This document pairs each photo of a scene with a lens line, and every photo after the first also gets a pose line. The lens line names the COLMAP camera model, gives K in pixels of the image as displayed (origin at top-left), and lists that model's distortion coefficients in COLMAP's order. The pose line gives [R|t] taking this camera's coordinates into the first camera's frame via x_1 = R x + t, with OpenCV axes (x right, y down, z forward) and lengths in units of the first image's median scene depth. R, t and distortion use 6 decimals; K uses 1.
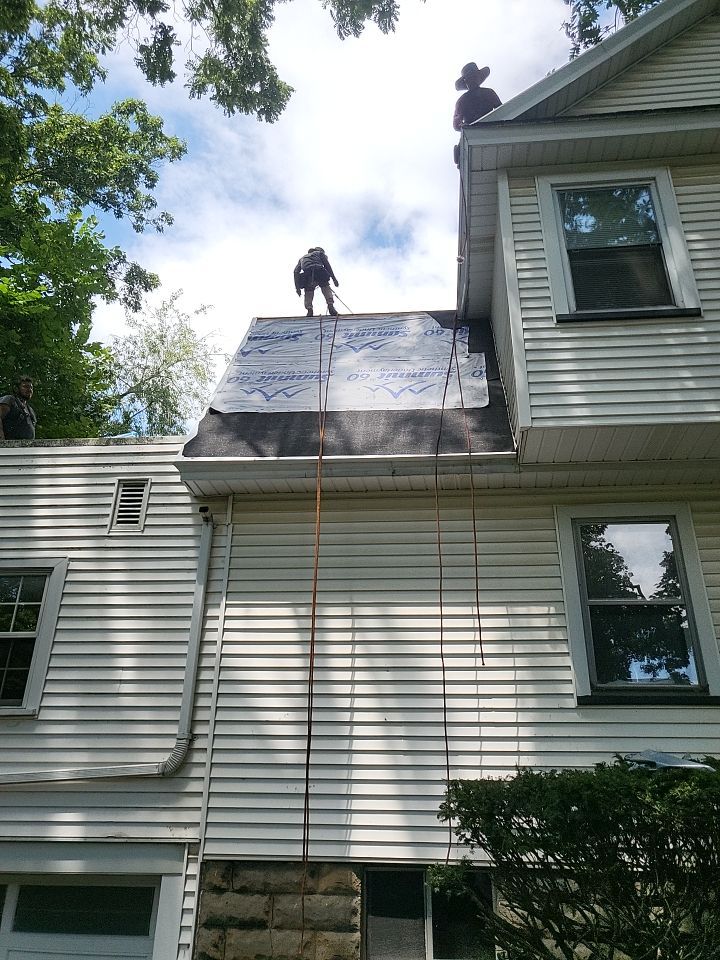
lens RADIAL K [[756.3, 0, 359.2], [0, 756.3, 478.9], [0, 0, 1]] dist [0.001074, 0.031932]
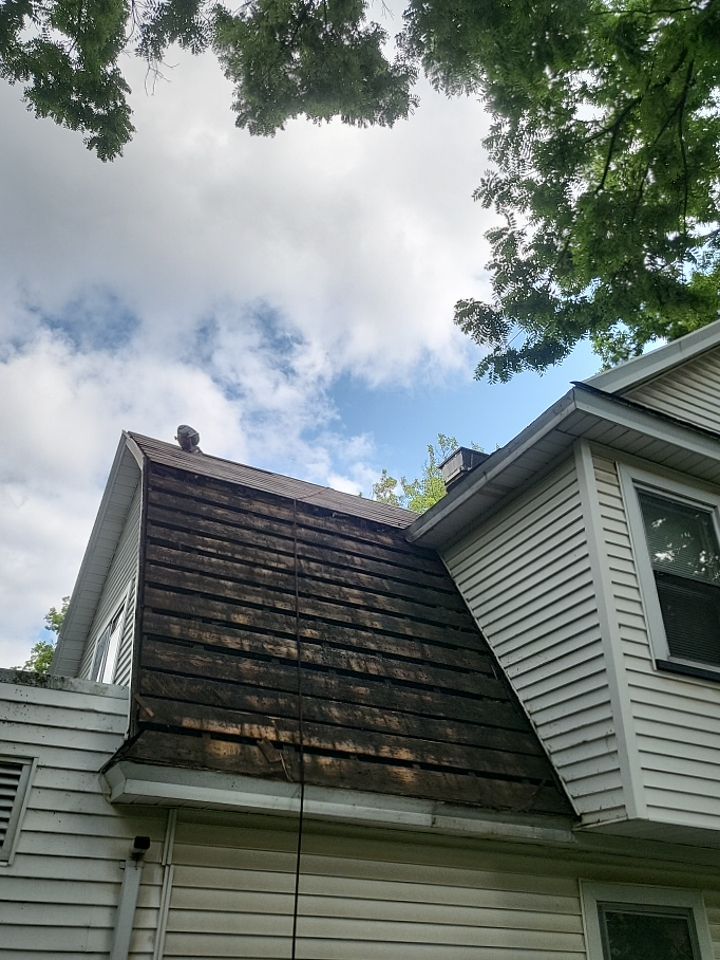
lens RADIAL K [[778.3, 0, 342.7], [0, 778.3, 501.2], [0, 0, 1]] dist [0.011679, 0.027588]
pose [[0.854072, 0.271977, 0.443384, -0.433188], [-0.238447, 0.962284, -0.130965, -0.182565], [-0.462281, 0.006130, 0.886712, 0.394422]]
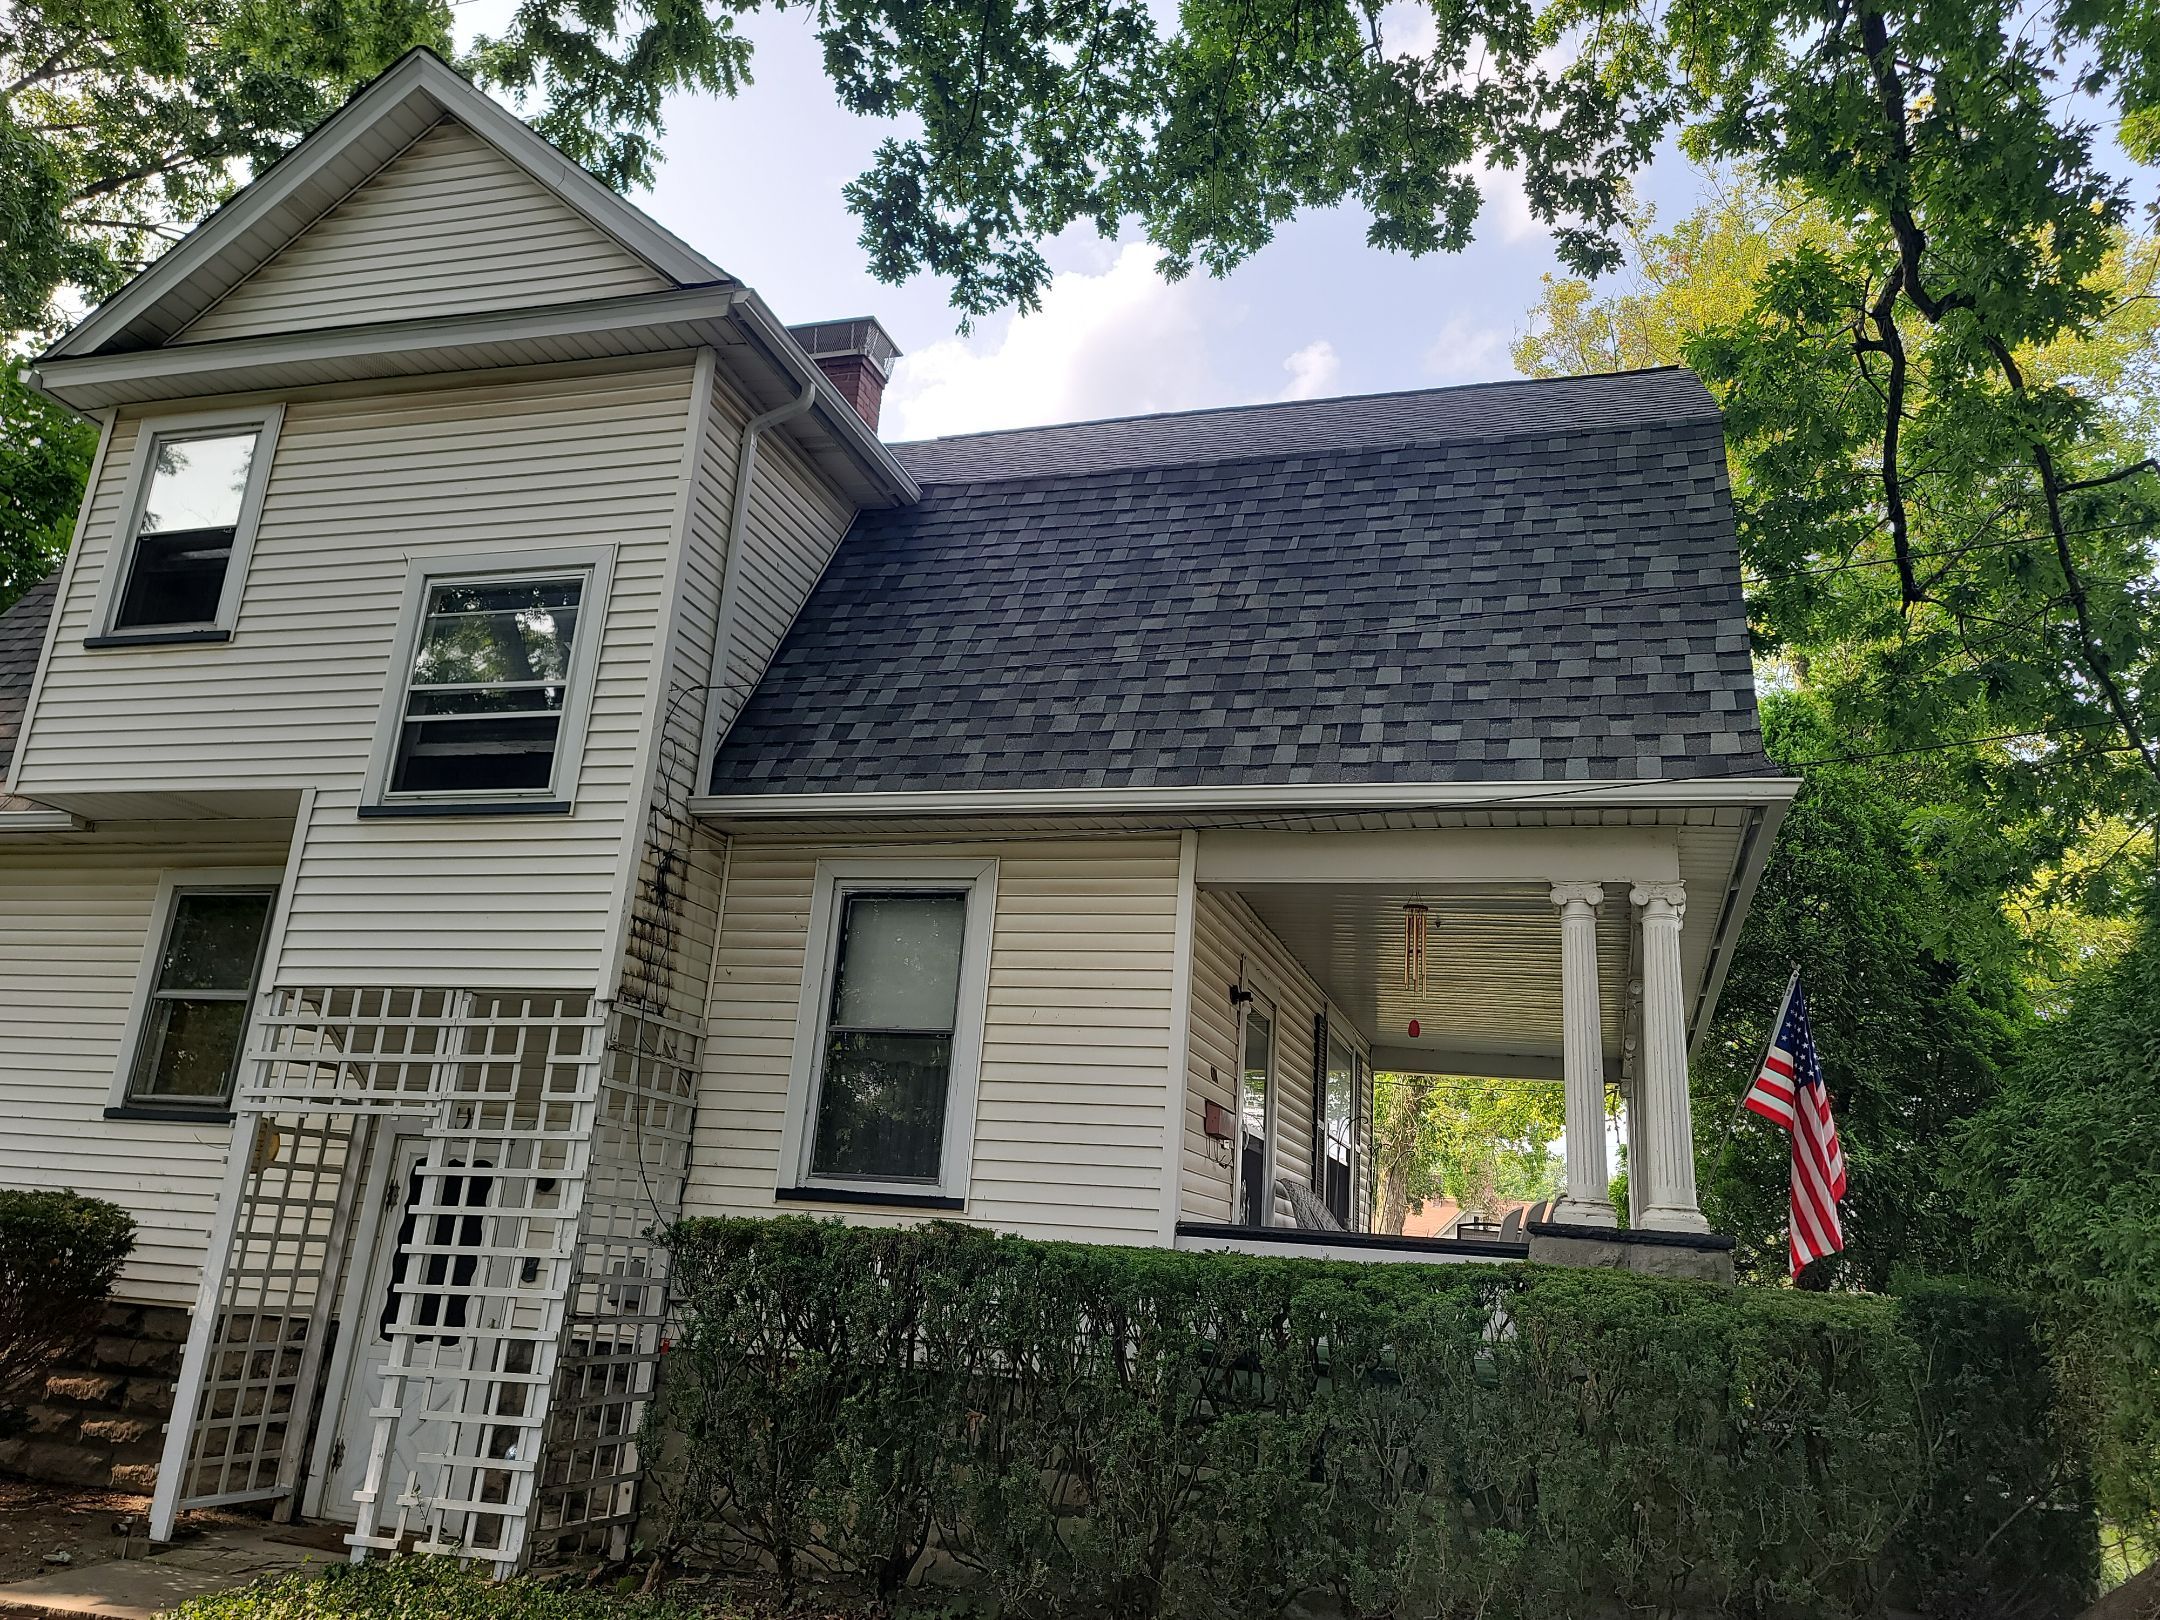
lens RADIAL K [[1650.5, 0, 1121.7], [0, 1650.5, 804.4], [0, 0, 1]] dist [0.089647, -0.047473]
pose [[0.976294, -0.004415, -0.216402, 1.632414], [0.039035, 0.986990, 0.155970, -0.269343], [0.212898, -0.160719, 0.963765, -0.477485]]
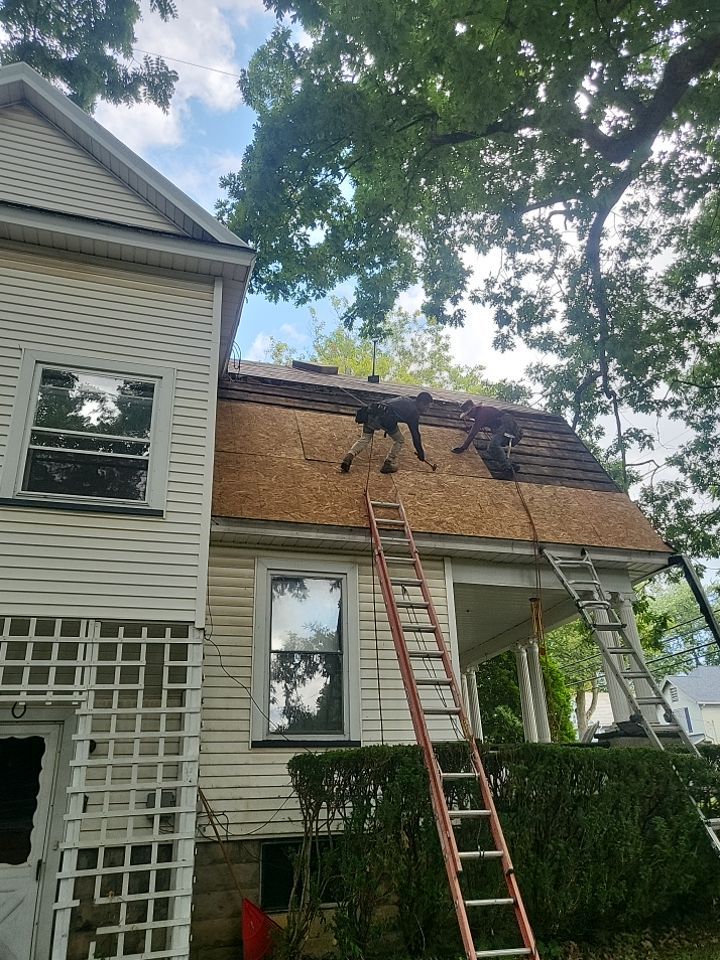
lens RADIAL K [[756.3, 0, 382.2], [0, 756.3, 486.1], [0, 0, 1]] dist [0.001074, 0.031932]
pose [[0.919656, 0.111995, 0.376417, 0.709923], [-0.123150, 0.992372, 0.005618, -0.142898], [-0.372917, -0.051523, 0.926433, -0.326983]]
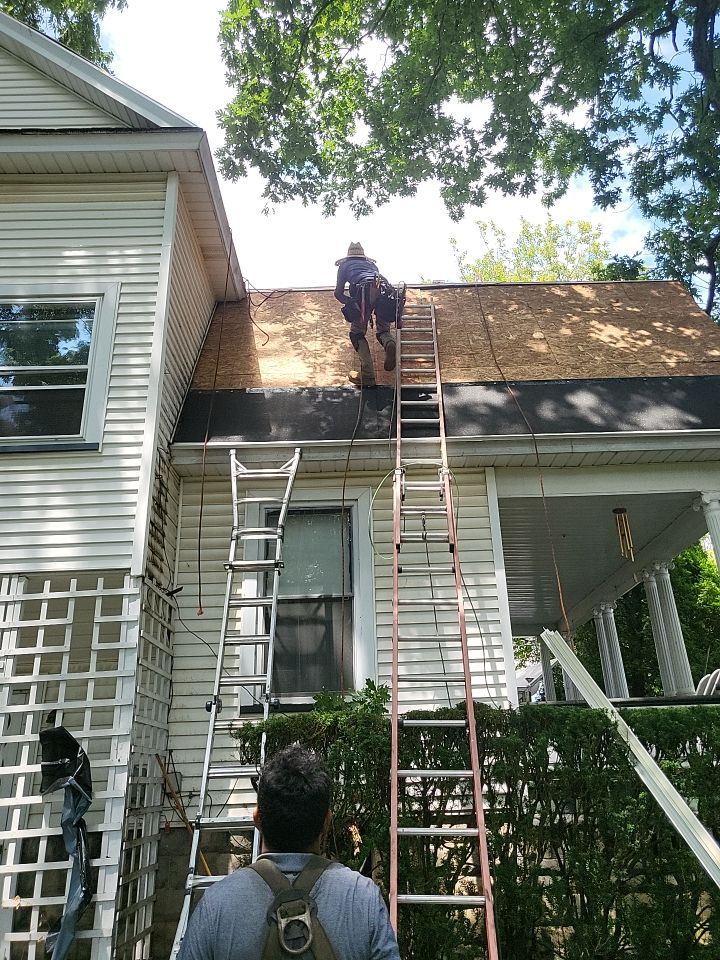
lens RADIAL K [[756.3, 0, 382.3], [0, 756.3, 450.9], [0, 0, 1]] dist [0.001074, 0.031932]
pose [[0.993193, -0.005729, 0.116338, 1.085543], [0.000715, 0.999071, 0.043098, -0.091317], [-0.116476, -0.042721, 0.992274, -0.164784]]
